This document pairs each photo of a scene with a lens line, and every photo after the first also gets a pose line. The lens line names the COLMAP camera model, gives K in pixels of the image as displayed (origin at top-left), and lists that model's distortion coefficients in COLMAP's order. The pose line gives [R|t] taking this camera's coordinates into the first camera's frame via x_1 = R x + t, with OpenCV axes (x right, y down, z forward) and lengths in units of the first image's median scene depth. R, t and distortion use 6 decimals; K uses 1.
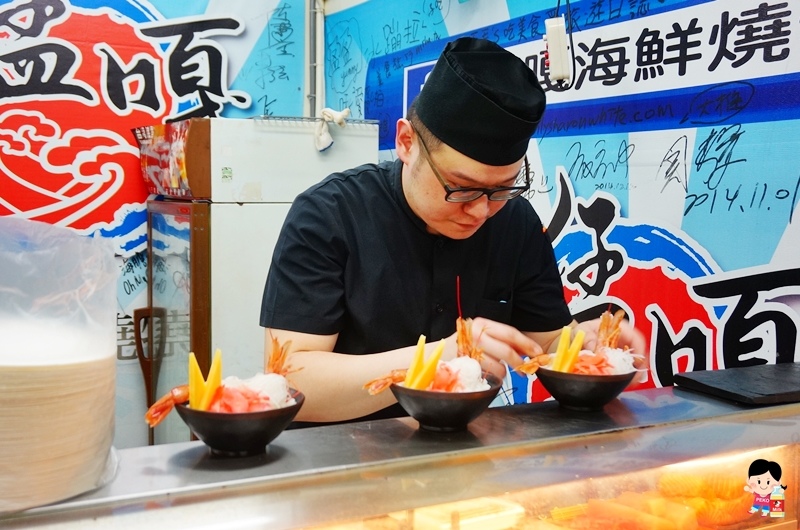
lens RADIAL K [[829.1, 0, 399.6], [0, 829.1, 265.3], [0, 0, 1]] dist [-0.003268, 0.000000]
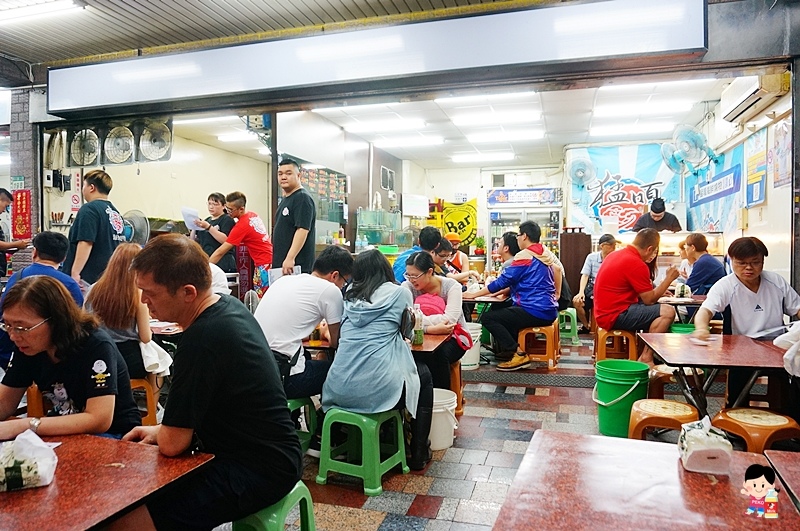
lens RADIAL K [[545.0, 0, 400.5], [0, 545.0, 262.7], [0, 0, 1]] dist [0.000988, 0.000112]
pose [[0.733675, -0.018034, -0.679261, 0.814463], [-0.043482, 0.996353, -0.073418, 0.448478], [0.678108, 0.083401, 0.730215, -2.227827]]
